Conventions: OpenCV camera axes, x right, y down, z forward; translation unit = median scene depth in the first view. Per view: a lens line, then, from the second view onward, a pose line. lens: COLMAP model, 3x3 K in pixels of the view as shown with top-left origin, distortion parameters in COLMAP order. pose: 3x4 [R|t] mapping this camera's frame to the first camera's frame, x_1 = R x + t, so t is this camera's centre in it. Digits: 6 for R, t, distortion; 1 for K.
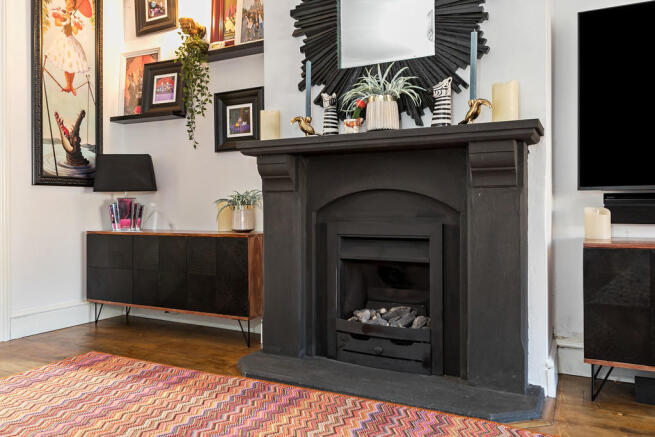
lens RADIAL K [[523.1, 0, 288.1], [0, 523.1, 205.0], [0, 0, 1]] dist [0.002200, -0.000201]
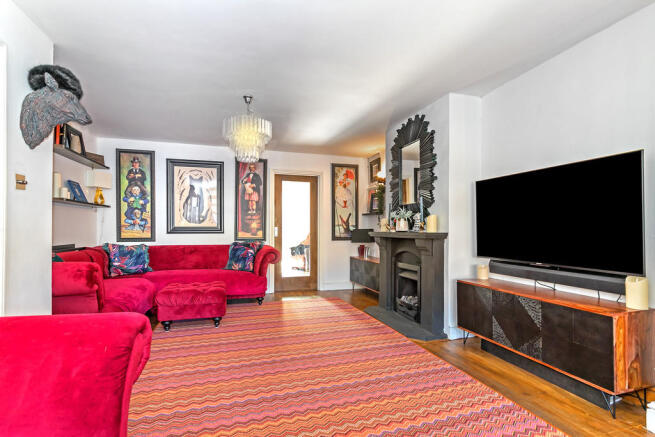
lens RADIAL K [[306.9, 0, 328.6], [0, 306.9, 229.3], [0, 0, 1]] dist [0.000409, 0.000363]
pose [[0.737252, 0.004624, -0.675602, 0.682036], [-0.003714, 0.999989, 0.002791, -0.106066], [0.675607, 0.000452, 0.737261, -0.313569]]
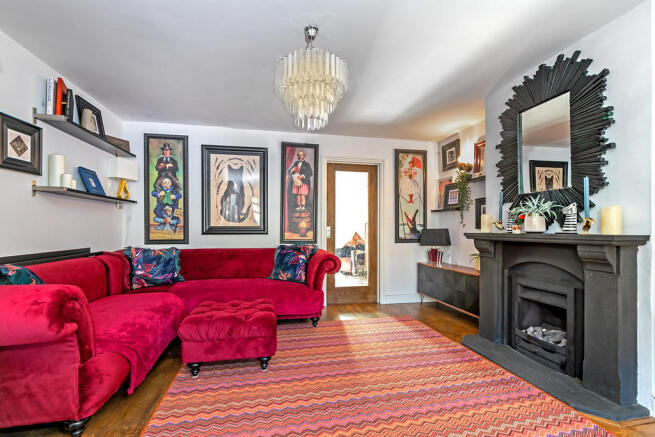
lens RADIAL K [[289.0, 0, 327.2], [0, 289.0, 227.5], [0, 0, 1]] dist [-0.002027, -0.000369]
pose [[0.666243, 0.000116, -0.745734, 0.311762], [-0.003099, 0.999992, -0.002613, -0.104790], [0.745728, 0.004052, 0.666238, -0.148373]]
